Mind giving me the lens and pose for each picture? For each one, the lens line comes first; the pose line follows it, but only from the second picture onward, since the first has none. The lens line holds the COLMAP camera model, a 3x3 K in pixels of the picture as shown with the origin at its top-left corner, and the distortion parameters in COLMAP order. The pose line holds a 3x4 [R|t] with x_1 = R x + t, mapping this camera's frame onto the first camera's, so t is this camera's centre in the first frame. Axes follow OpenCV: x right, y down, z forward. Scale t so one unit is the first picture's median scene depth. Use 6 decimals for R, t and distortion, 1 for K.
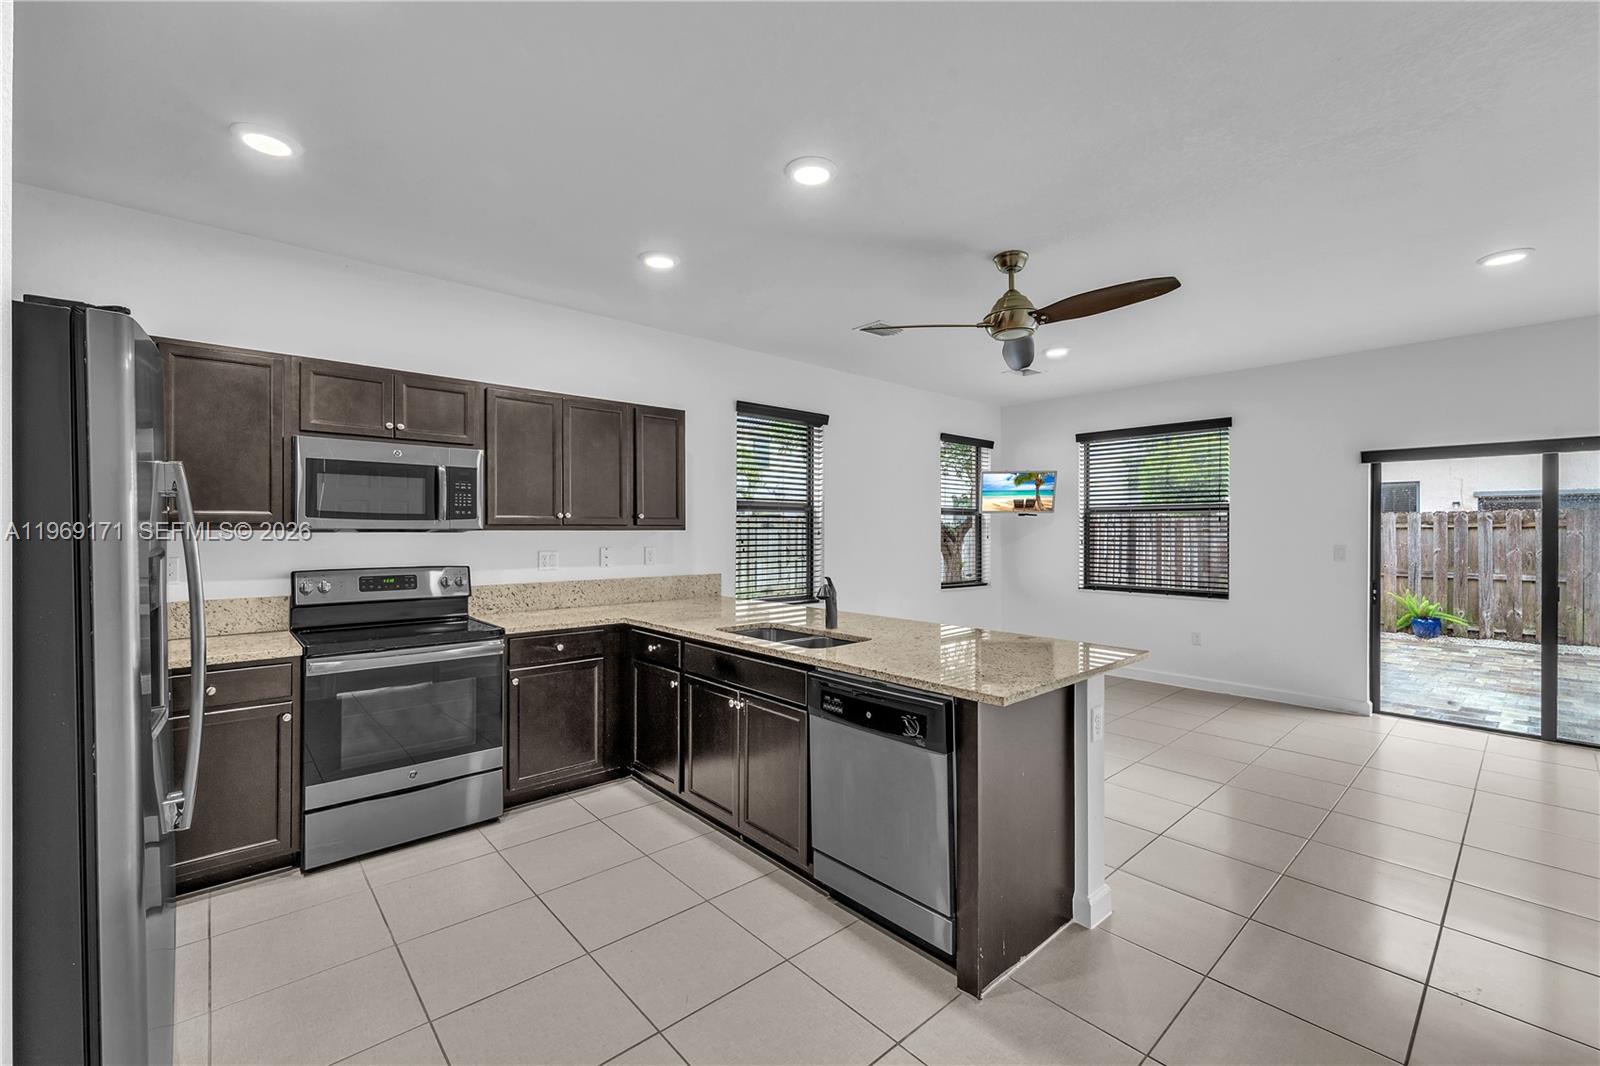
lens RADIAL K [[659.7, 0, 800.1], [0, 659.7, 529.5], [0, 0, 1]] dist [0.001401, -0.000280]
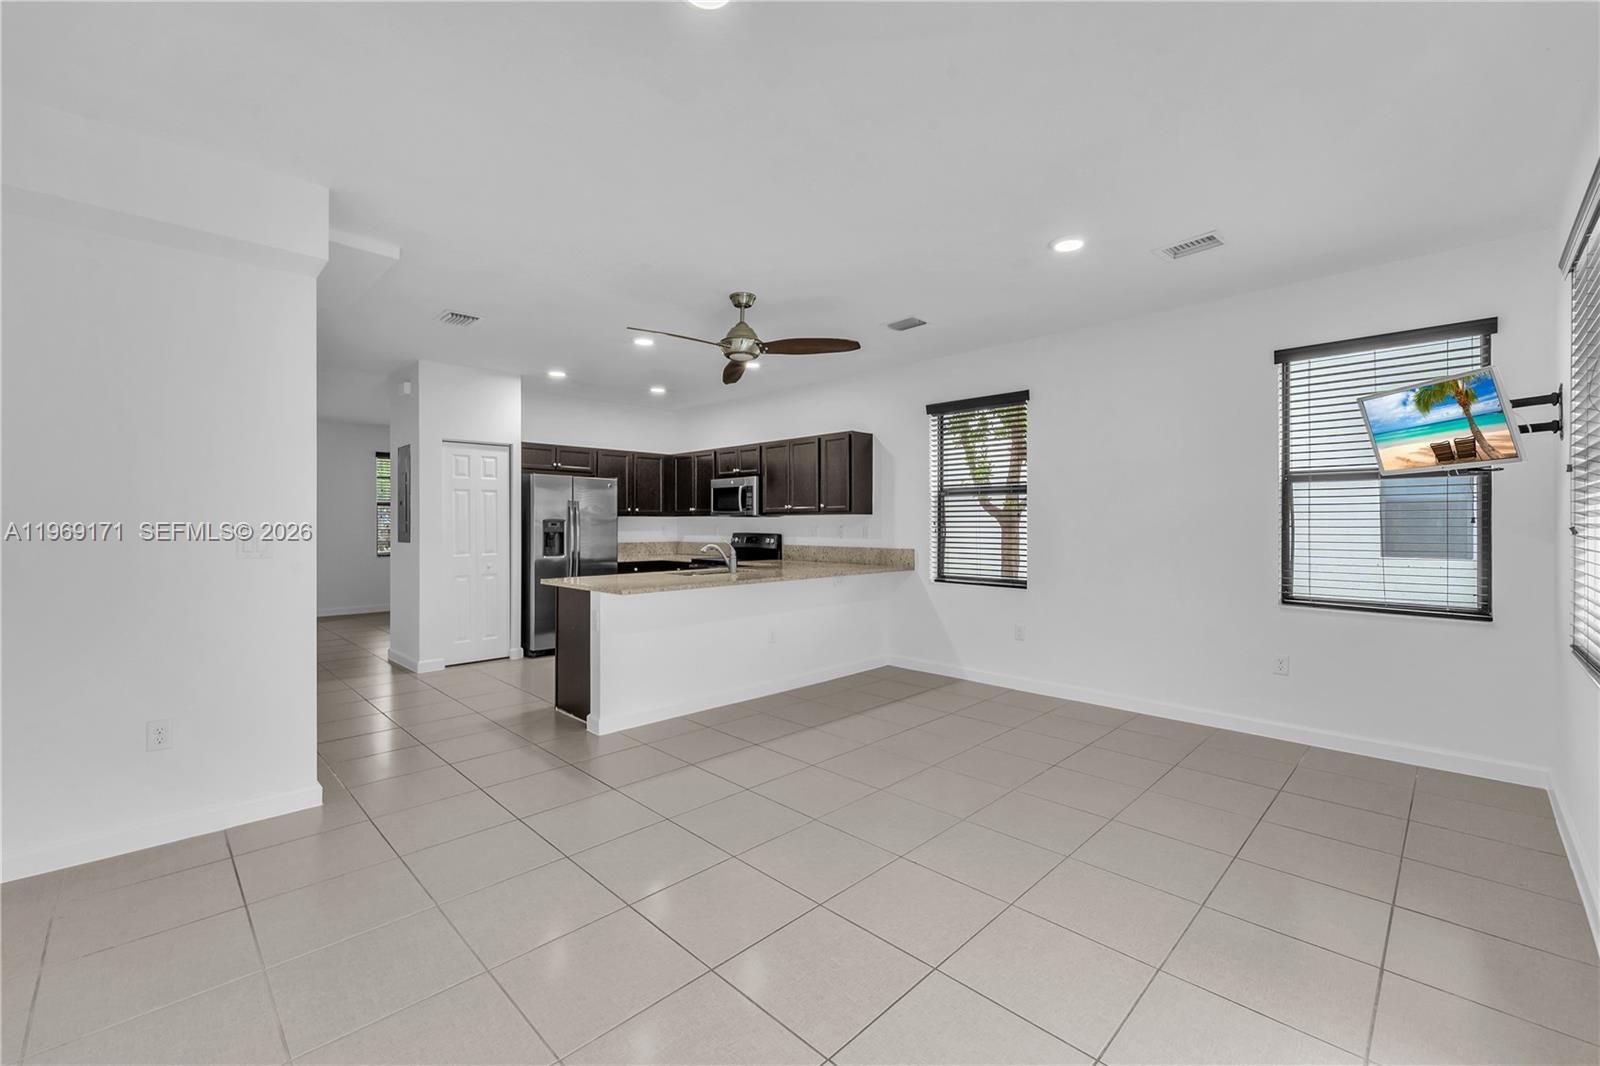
lens RADIAL K [[657.5, 0, 799.9], [0, 657.5, 523.2], [0, 0, 1]] dist [0.002097, 0.000128]
pose [[0.052839, -0.000284, -0.998603, 0.970540], [0.001777, 0.999998, -0.000191, 0.015725], [0.998601, -0.001765, 0.052840, 0.636787]]
